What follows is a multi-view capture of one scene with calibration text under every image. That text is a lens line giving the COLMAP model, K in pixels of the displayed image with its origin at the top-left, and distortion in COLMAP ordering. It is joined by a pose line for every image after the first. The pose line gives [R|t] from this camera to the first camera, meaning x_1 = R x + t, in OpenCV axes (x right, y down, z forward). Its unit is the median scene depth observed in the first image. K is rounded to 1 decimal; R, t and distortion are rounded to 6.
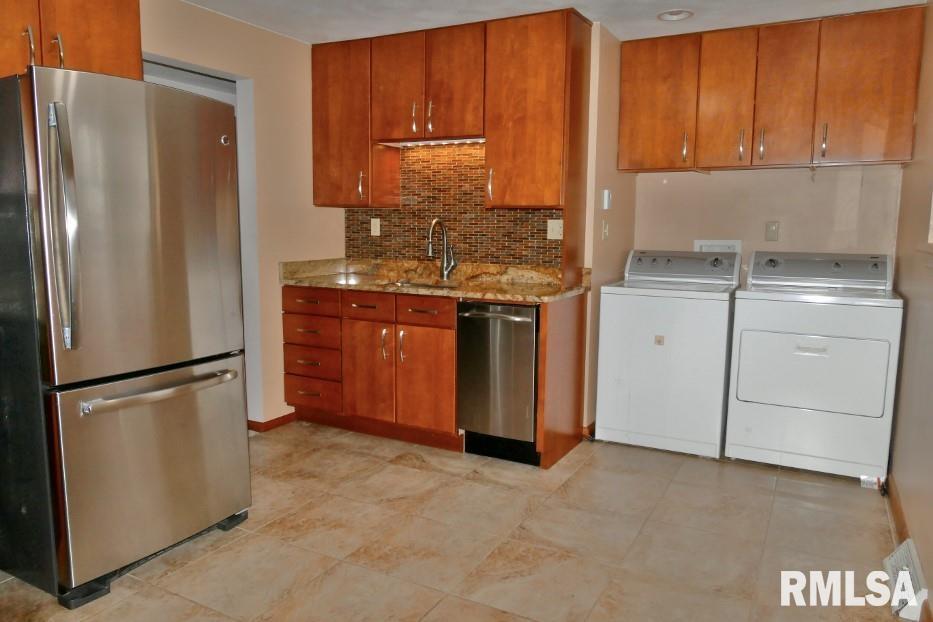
lens RADIAL K [[678.3, 0, 466.5], [0, 678.3, 311.0], [0, 0, 1]] dist [-0.003042, -0.000824]
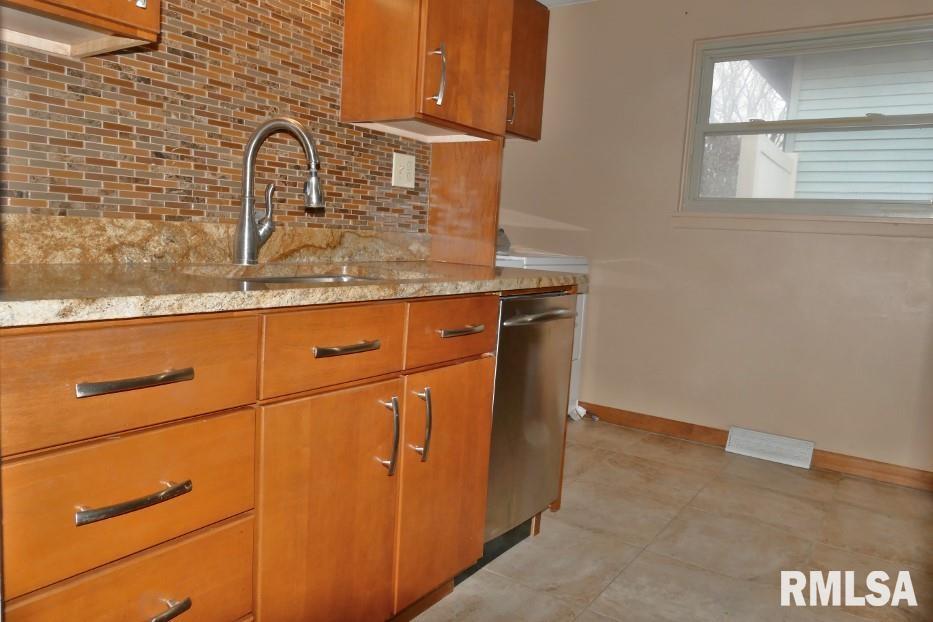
lens RADIAL K [[678.3, 0, 466.5], [0, 678.3, 311.0], [0, 0, 1]] dist [-0.003042, -0.000824]
pose [[0.099734, -0.116510, 0.988169, -0.457864], [0.077698, 0.991000, 0.109002, -0.055142], [-0.991976, 0.065908, 0.107889, 0.852117]]
